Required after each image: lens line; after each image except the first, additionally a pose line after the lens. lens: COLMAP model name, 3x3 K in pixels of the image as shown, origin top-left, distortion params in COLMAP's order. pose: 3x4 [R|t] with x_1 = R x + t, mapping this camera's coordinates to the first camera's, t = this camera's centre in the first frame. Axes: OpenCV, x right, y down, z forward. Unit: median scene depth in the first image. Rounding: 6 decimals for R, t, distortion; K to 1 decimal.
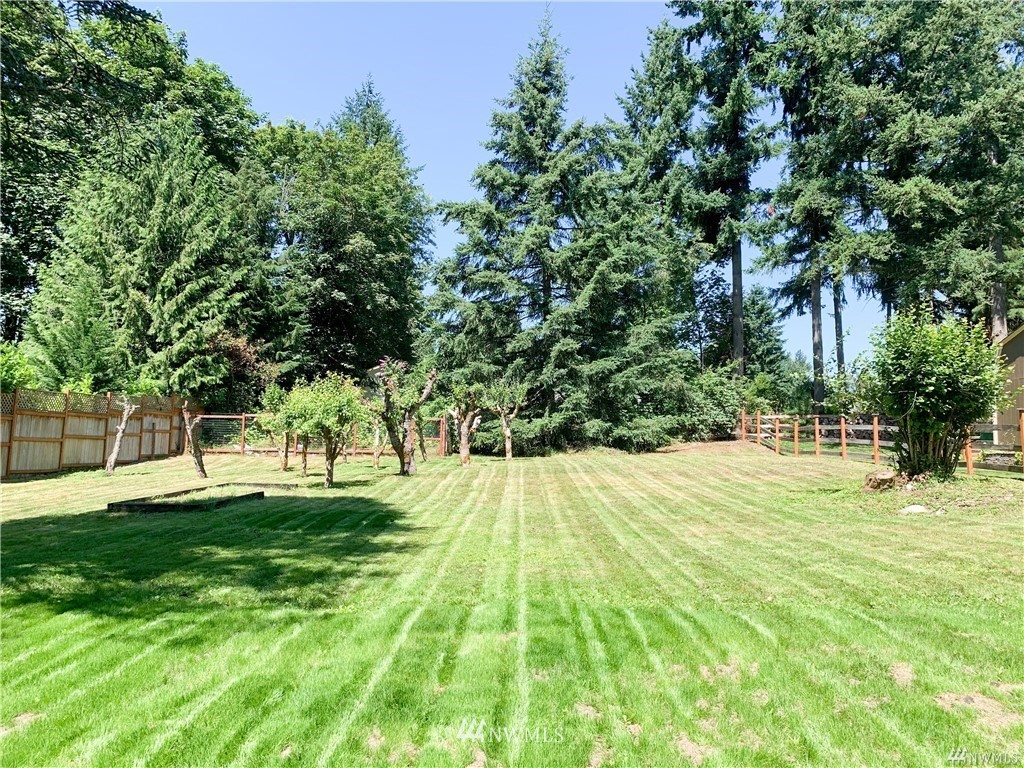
lens RADIAL K [[799.6, 0, 512.0], [0, 799.6, 384.0], [0, 0, 1]] dist [0.007962, -0.003944]
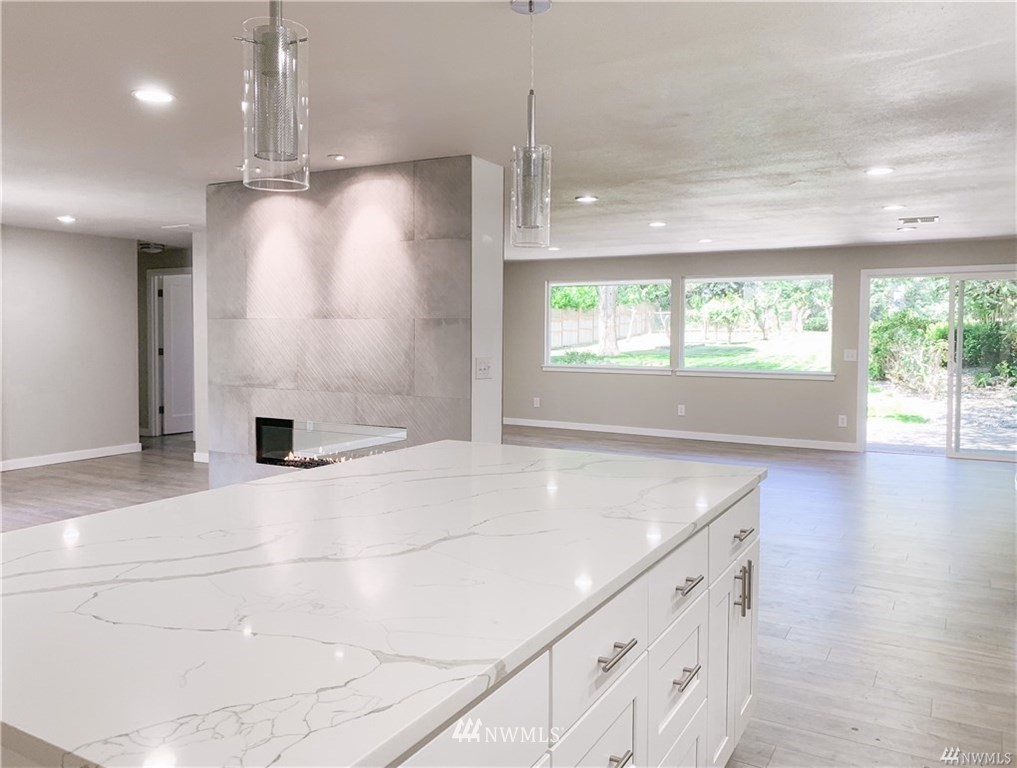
lens RADIAL K [[816.9, 0, 508.5], [0, 816.9, 384.0], [0, 0, 1]] dist [0.002171, -0.000920]
pose [[0.889707, 0.010217, -0.456417, 0.232761], [0.054464, 0.990234, 0.128334, -0.078343], [0.453271, -0.139038, 0.880462, -1.137188]]
